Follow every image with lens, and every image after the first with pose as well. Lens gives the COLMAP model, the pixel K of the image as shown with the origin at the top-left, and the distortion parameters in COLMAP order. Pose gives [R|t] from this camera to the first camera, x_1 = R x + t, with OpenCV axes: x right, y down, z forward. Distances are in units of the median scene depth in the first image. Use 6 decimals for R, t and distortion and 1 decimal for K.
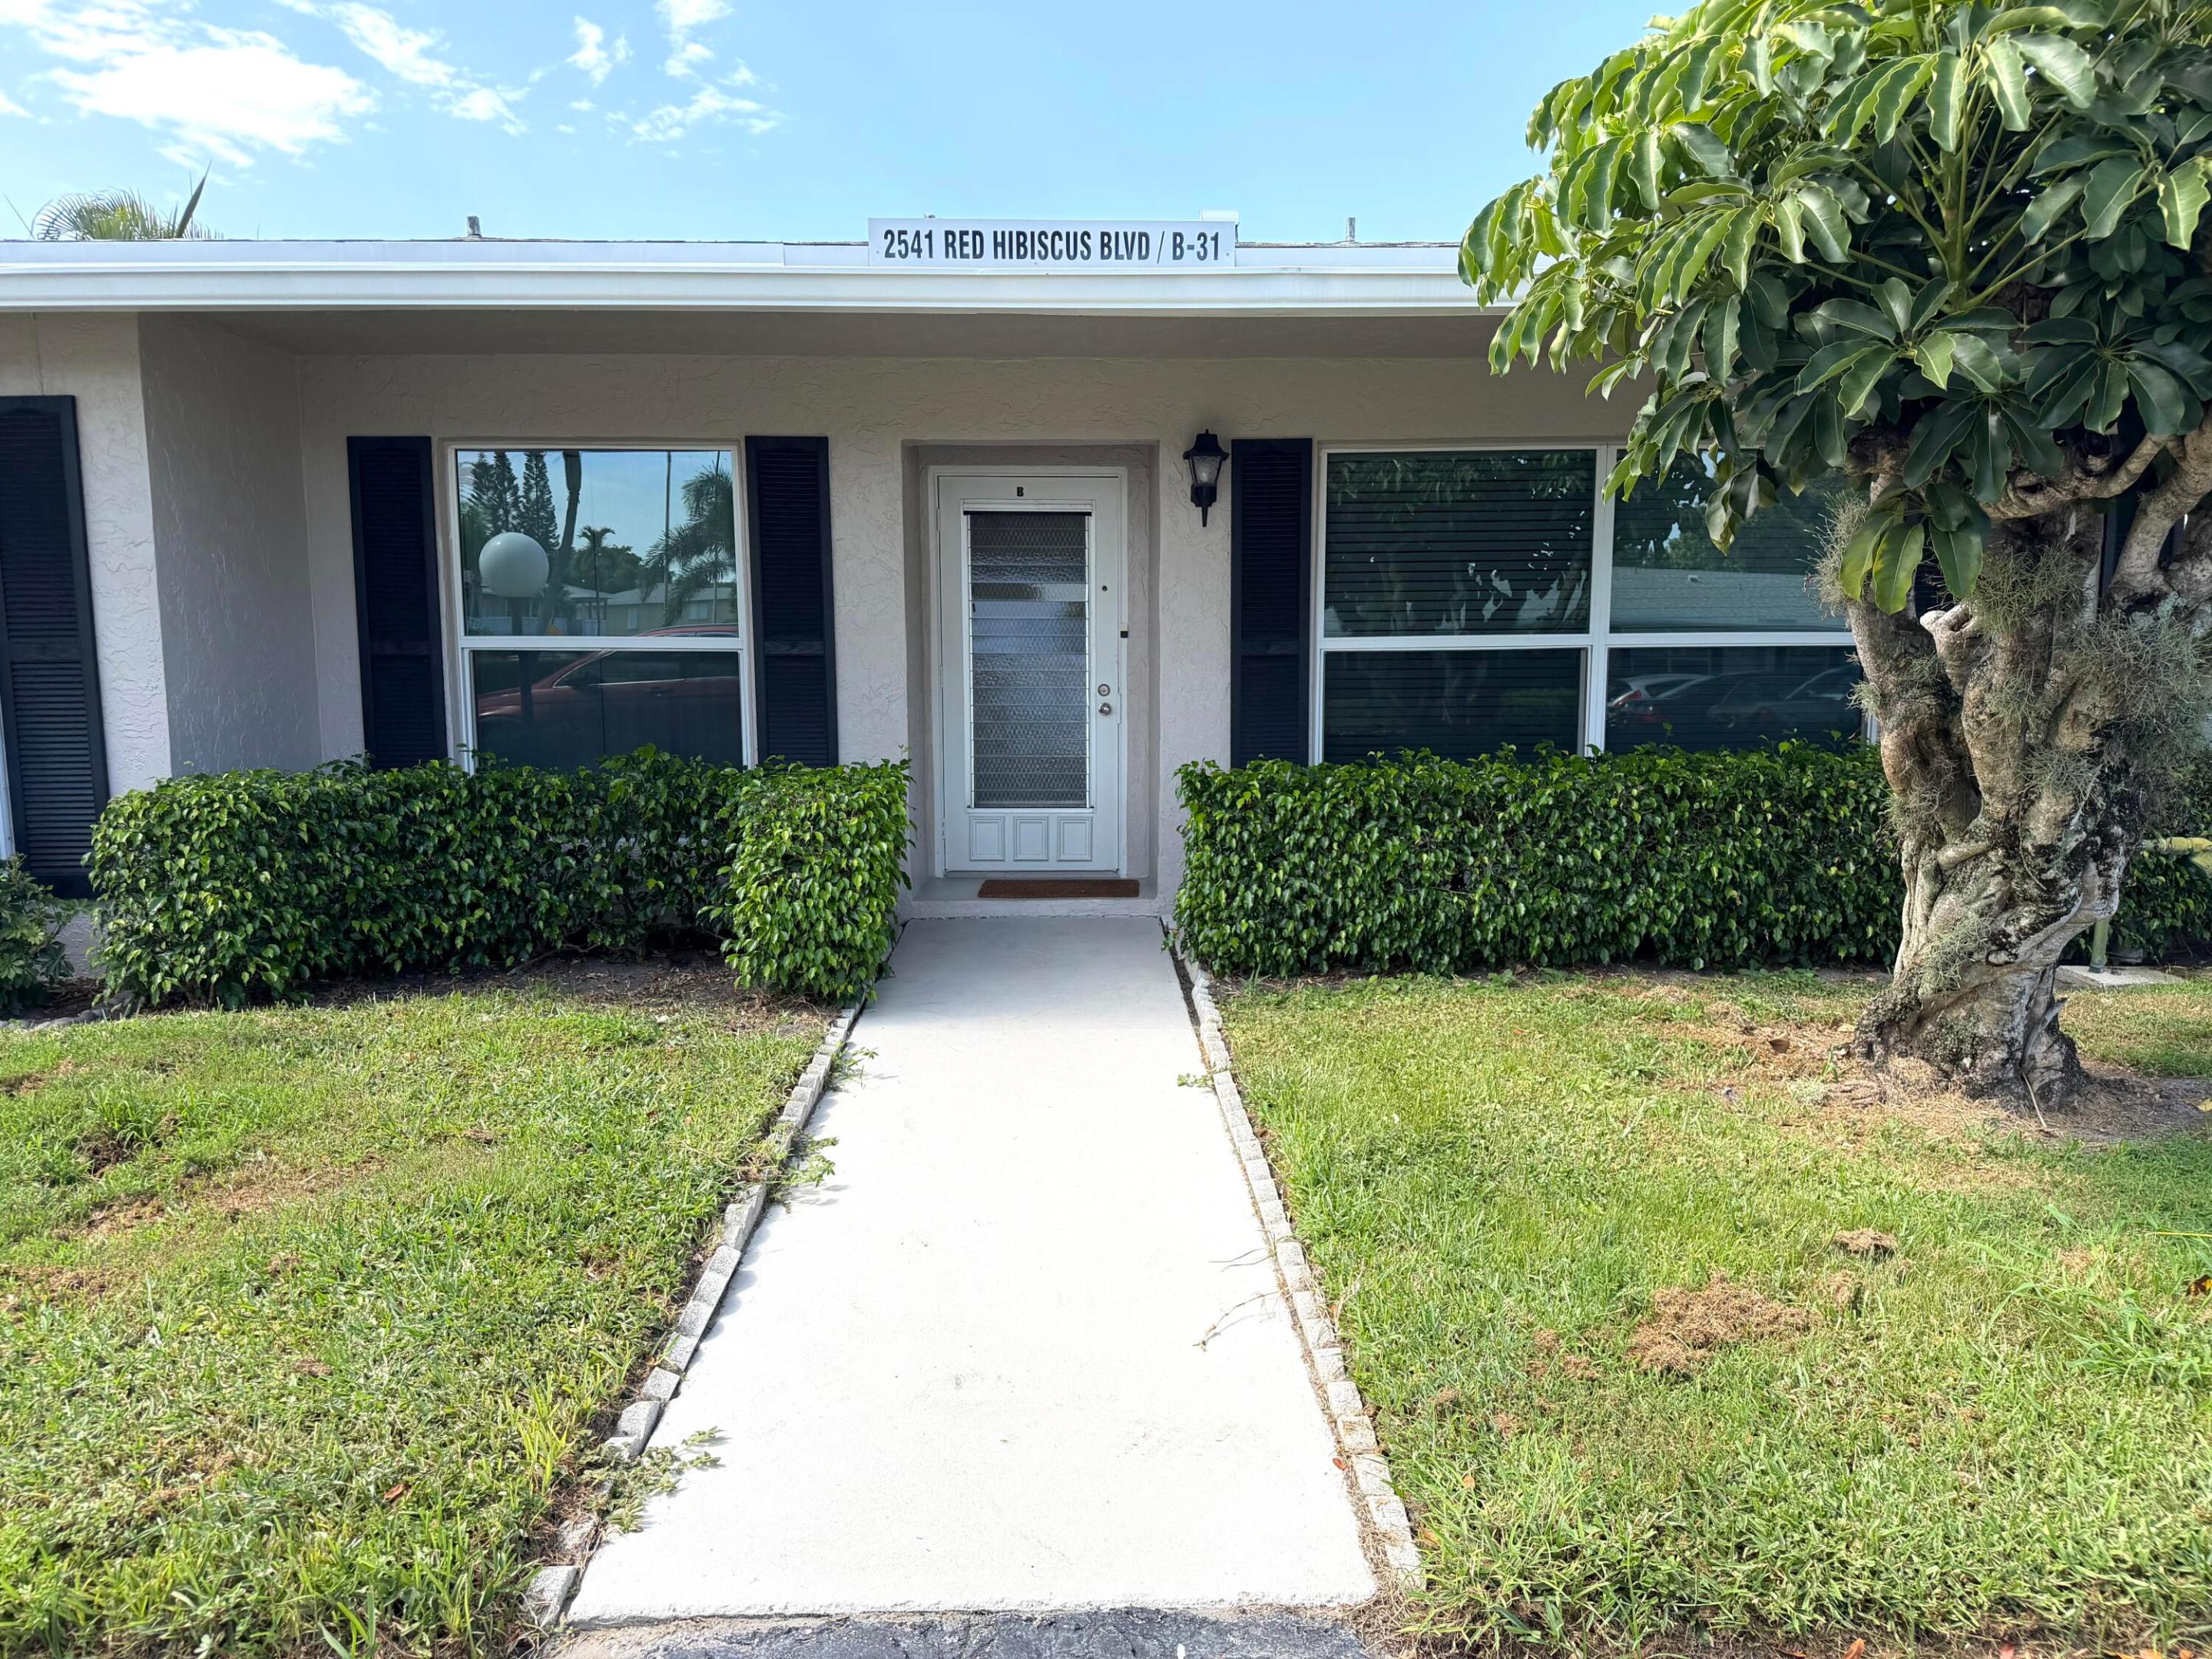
lens RADIAL K [[1528.1, 0, 1106.0], [0, 1528.1, 829.5], [0, 0, 1]] dist [0.118398, -0.148268]
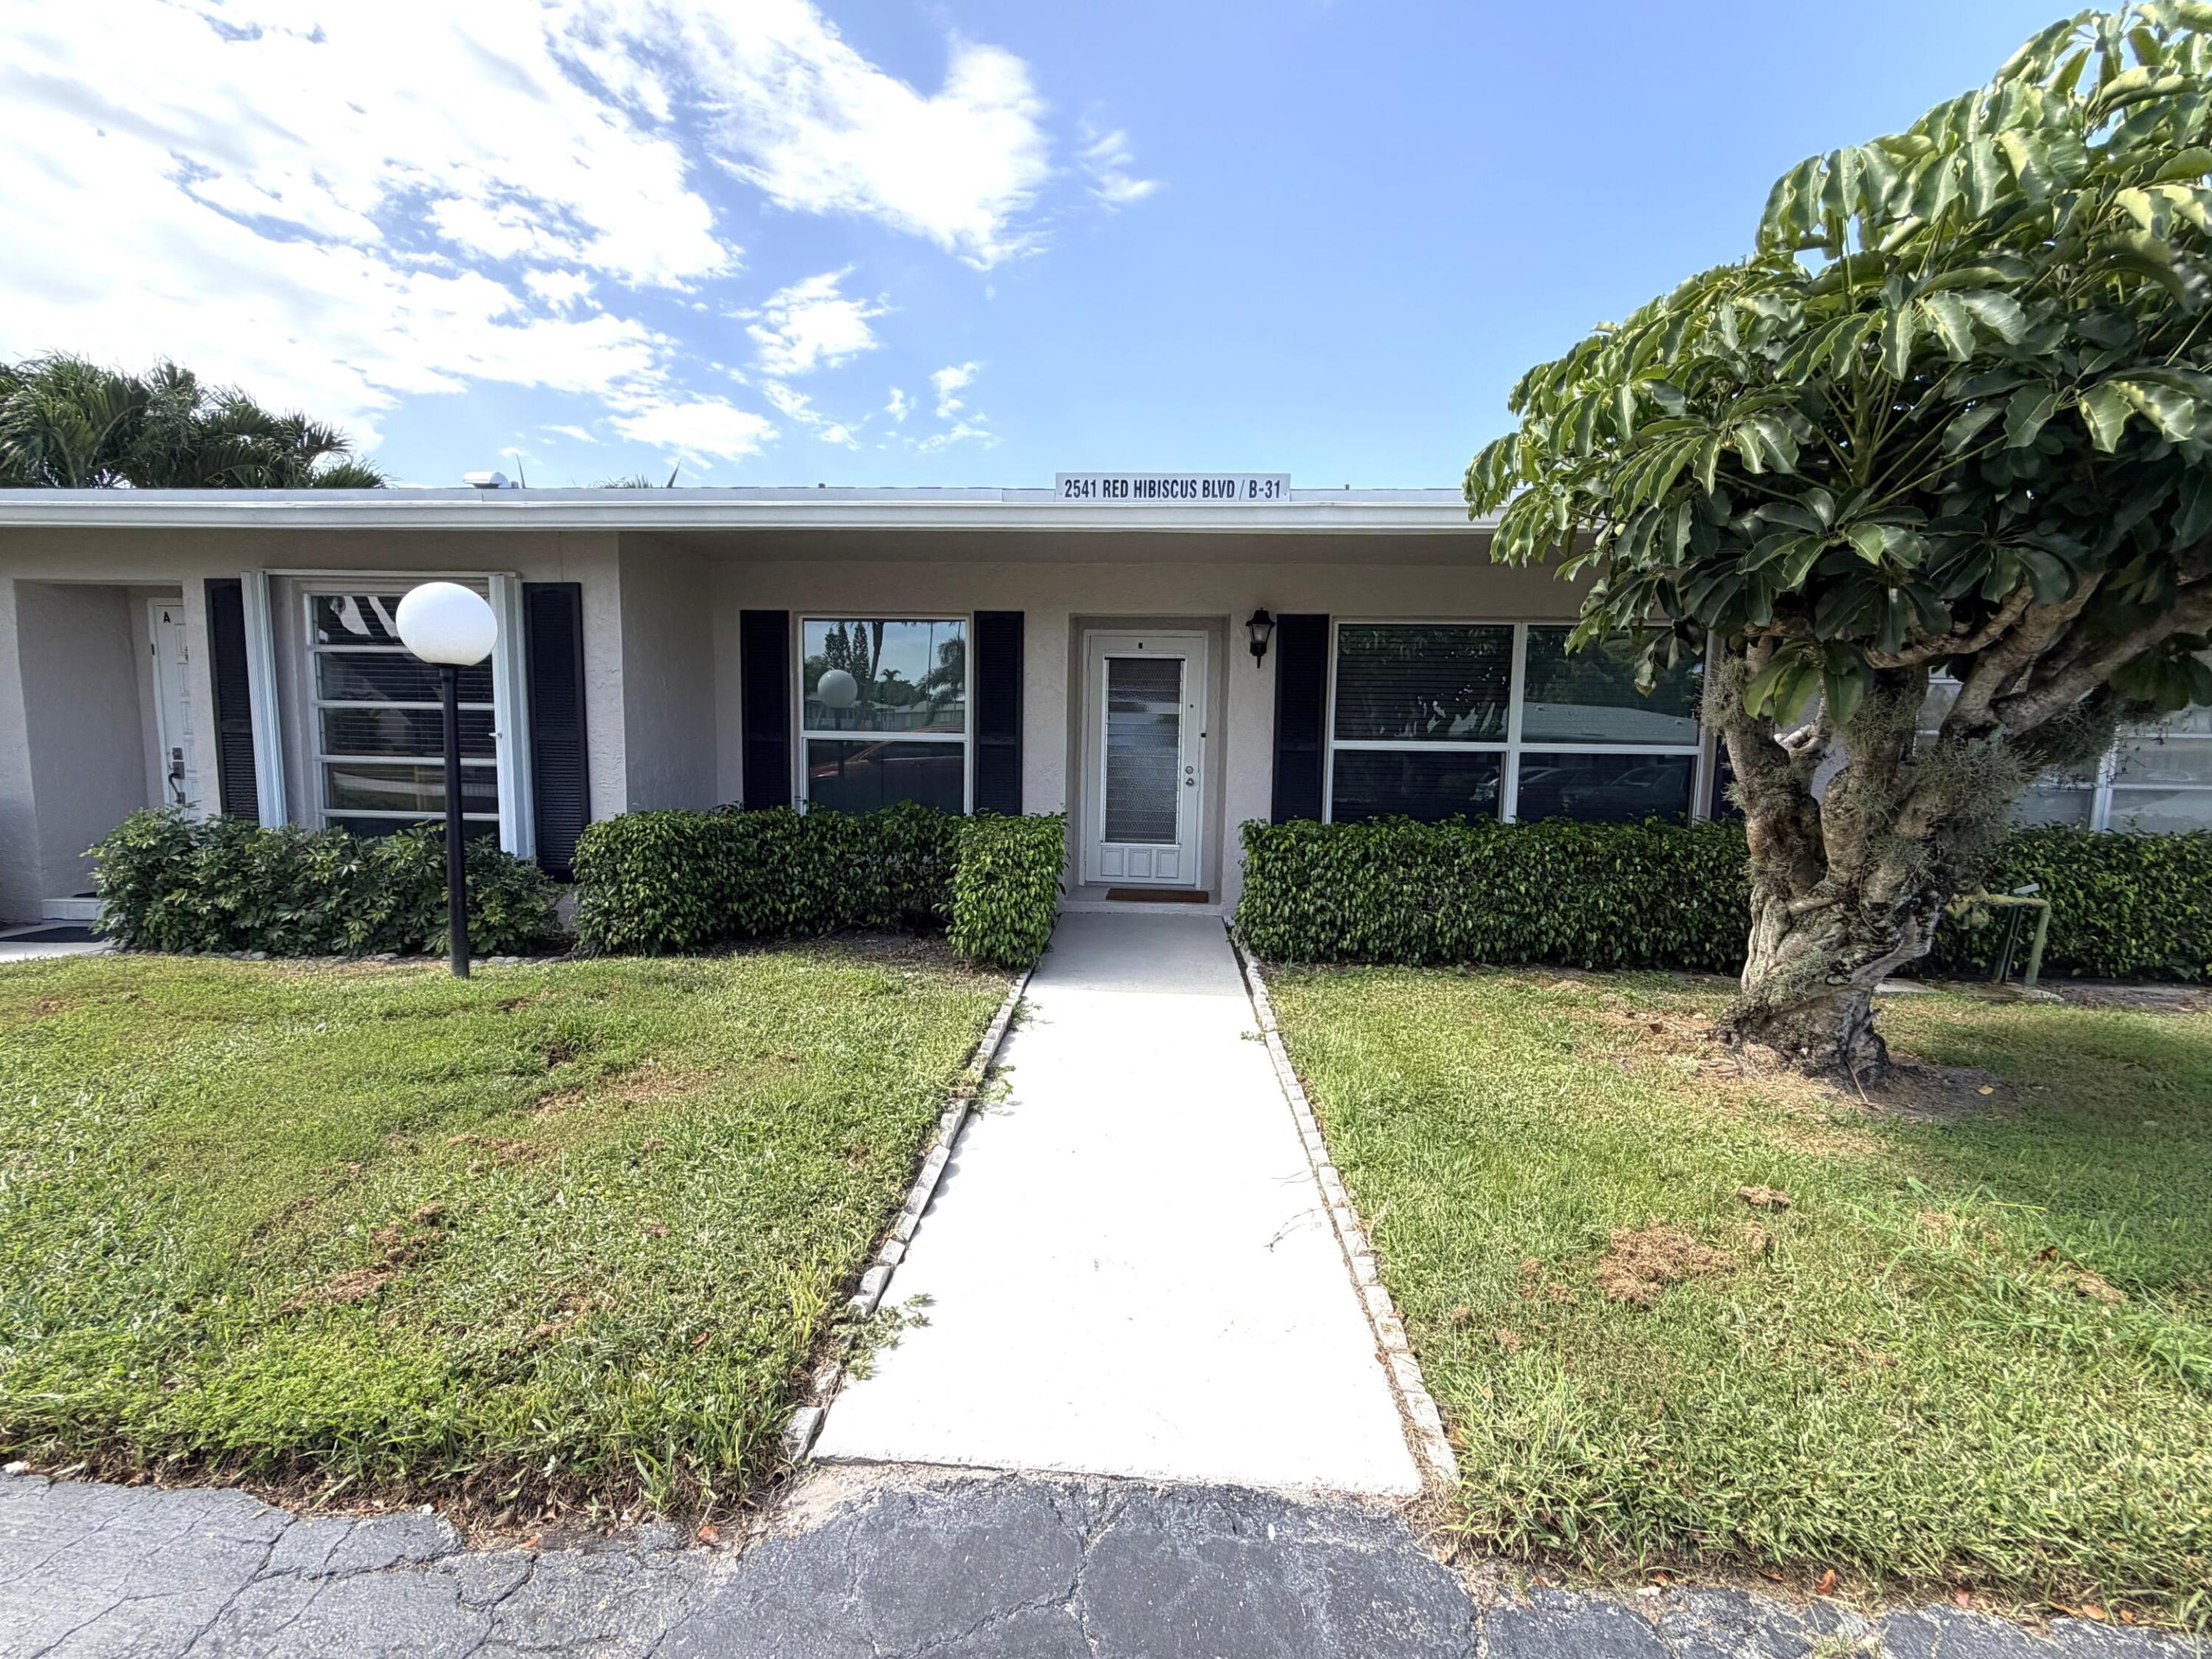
lens RADIAL K [[909.6, 0, 1101.5], [0, 909.6, 819.5], [0, 0, 1]] dist [0.015217, -0.000091]
pose [[0.996126, 0.028276, -0.083267, -0.022227], [-0.030966, 0.999034, -0.031193, -0.015326], [0.082304, 0.033651, 0.996039, 0.106732]]
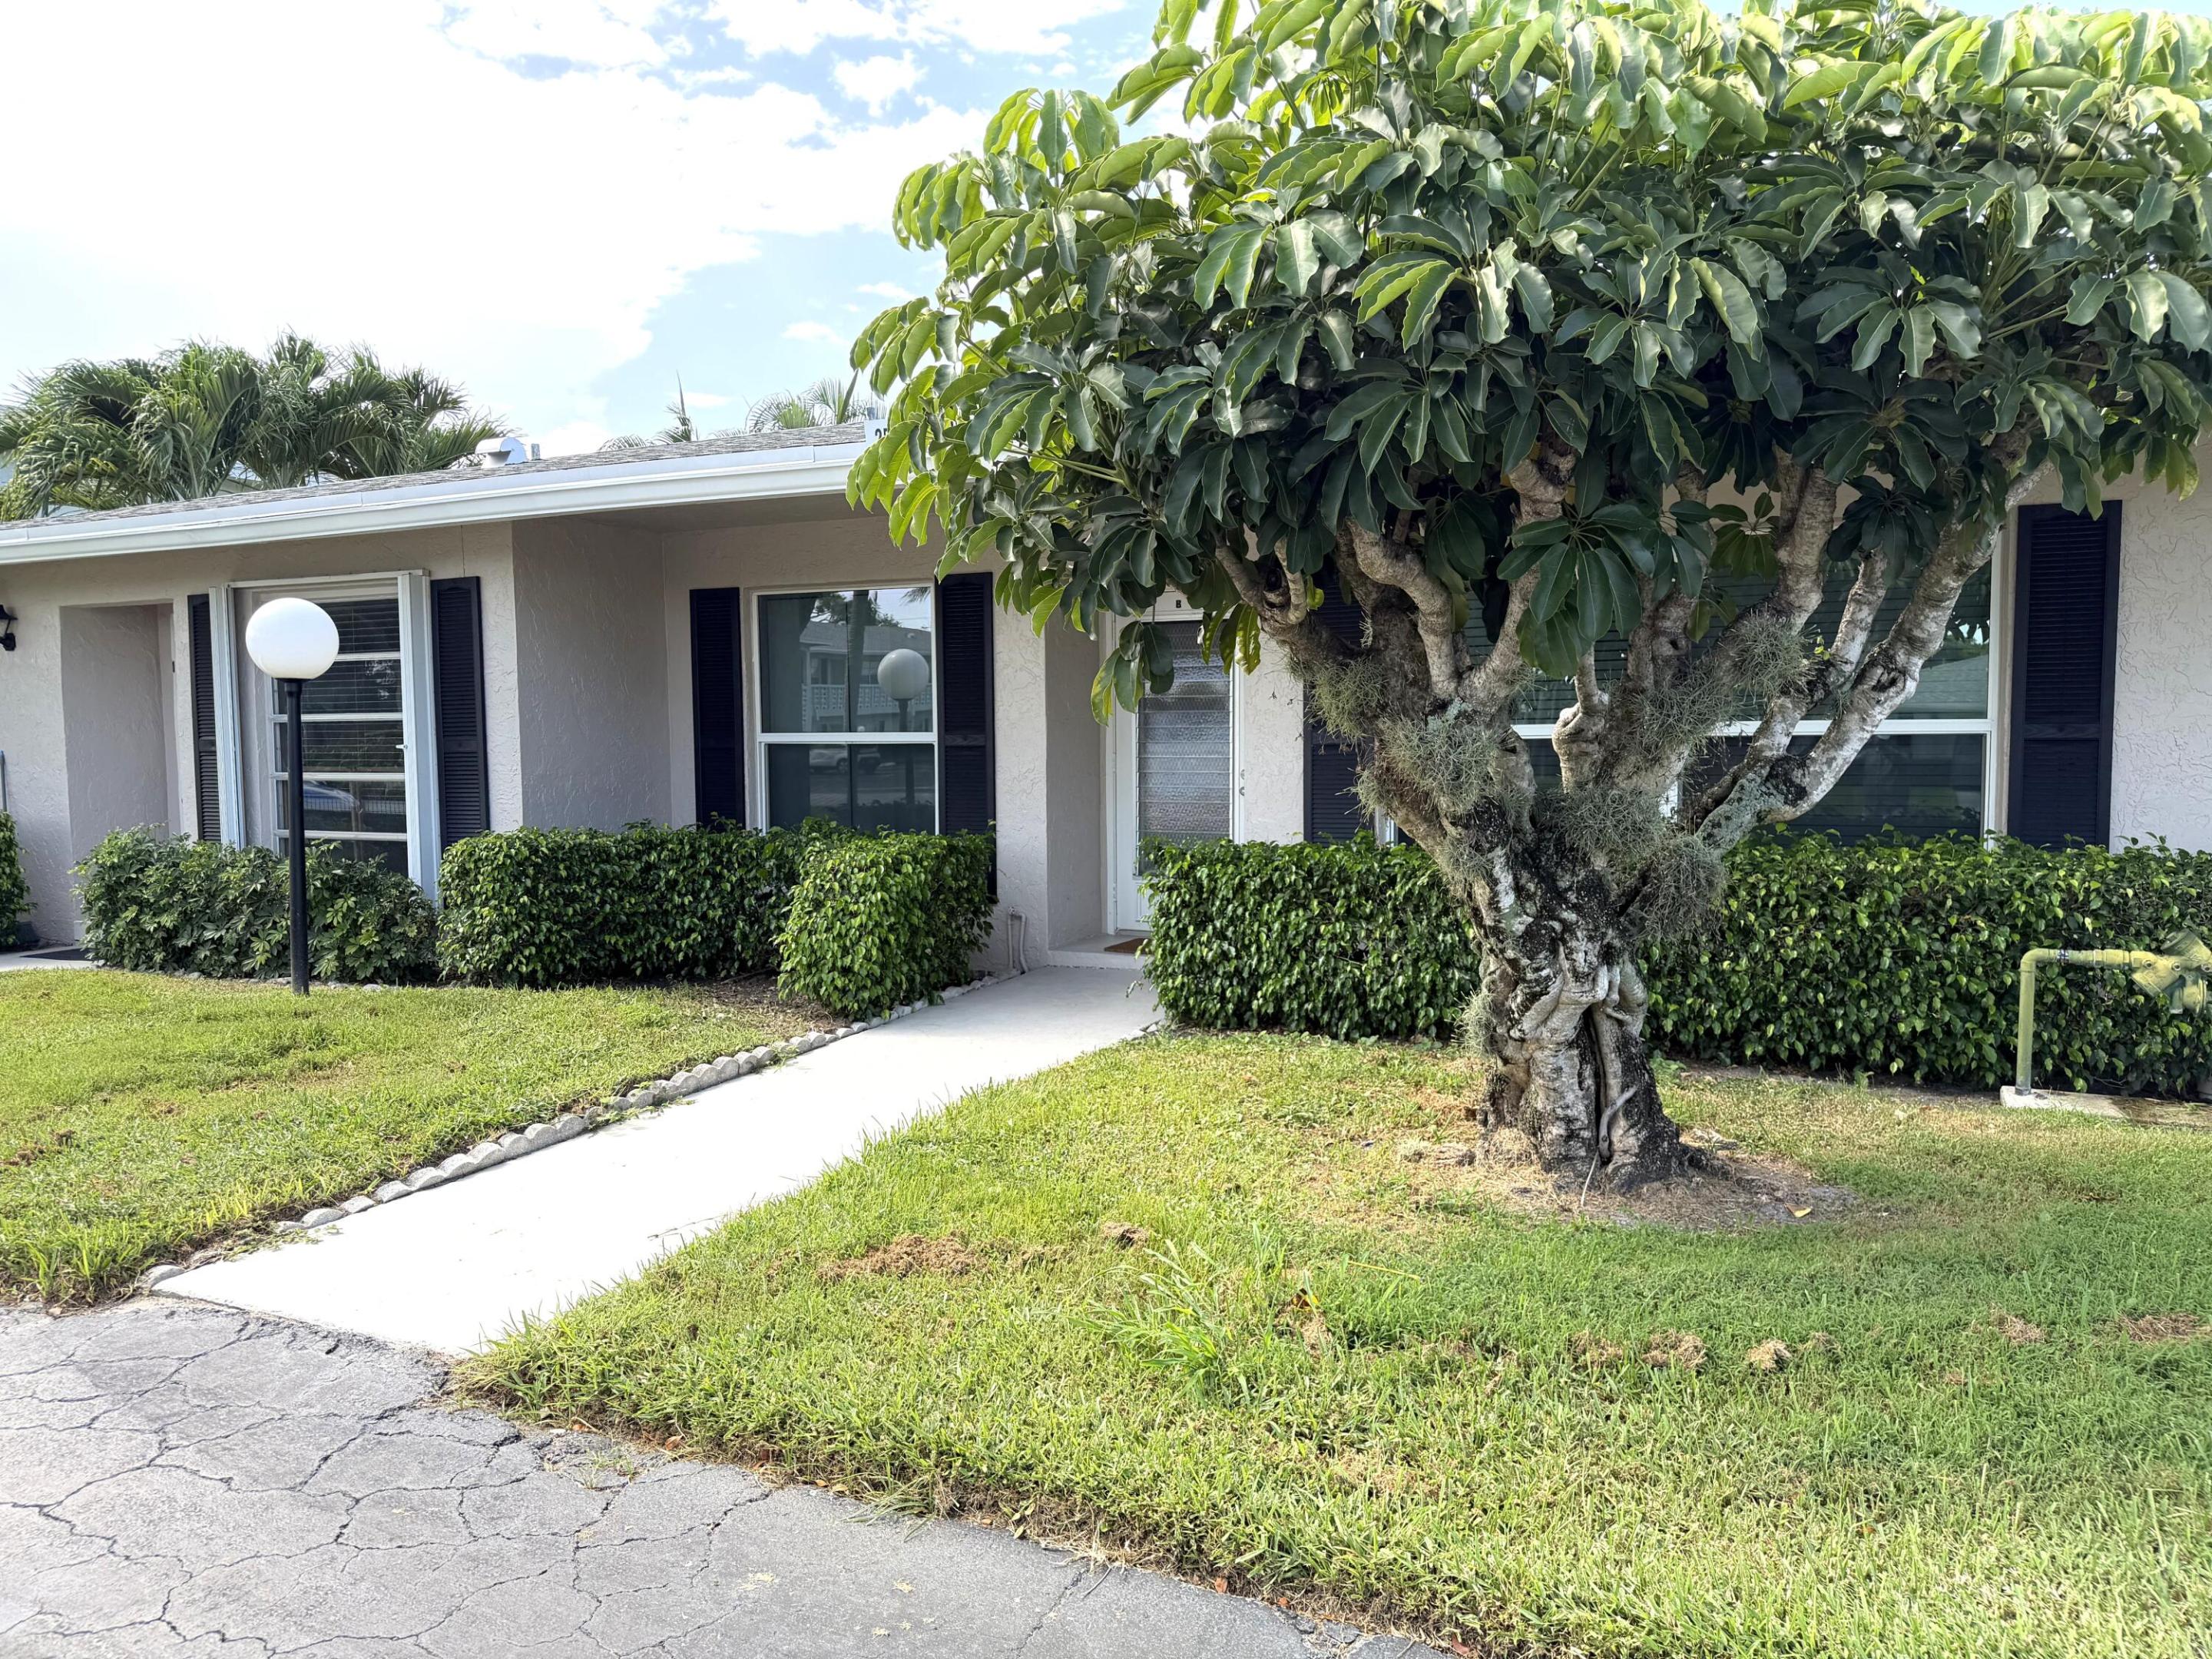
lens RADIAL K [[1528.1, 0, 1106.0], [0, 1528.1, 829.5], [0, 0, 1]] dist [0.118398, -0.148268]
pose [[0.896971, 0.023120, -0.441485, 0.728860], [-0.046987, 0.997961, -0.043203, 0.002511], [0.439586, 0.059496, 0.896228, -0.081618]]
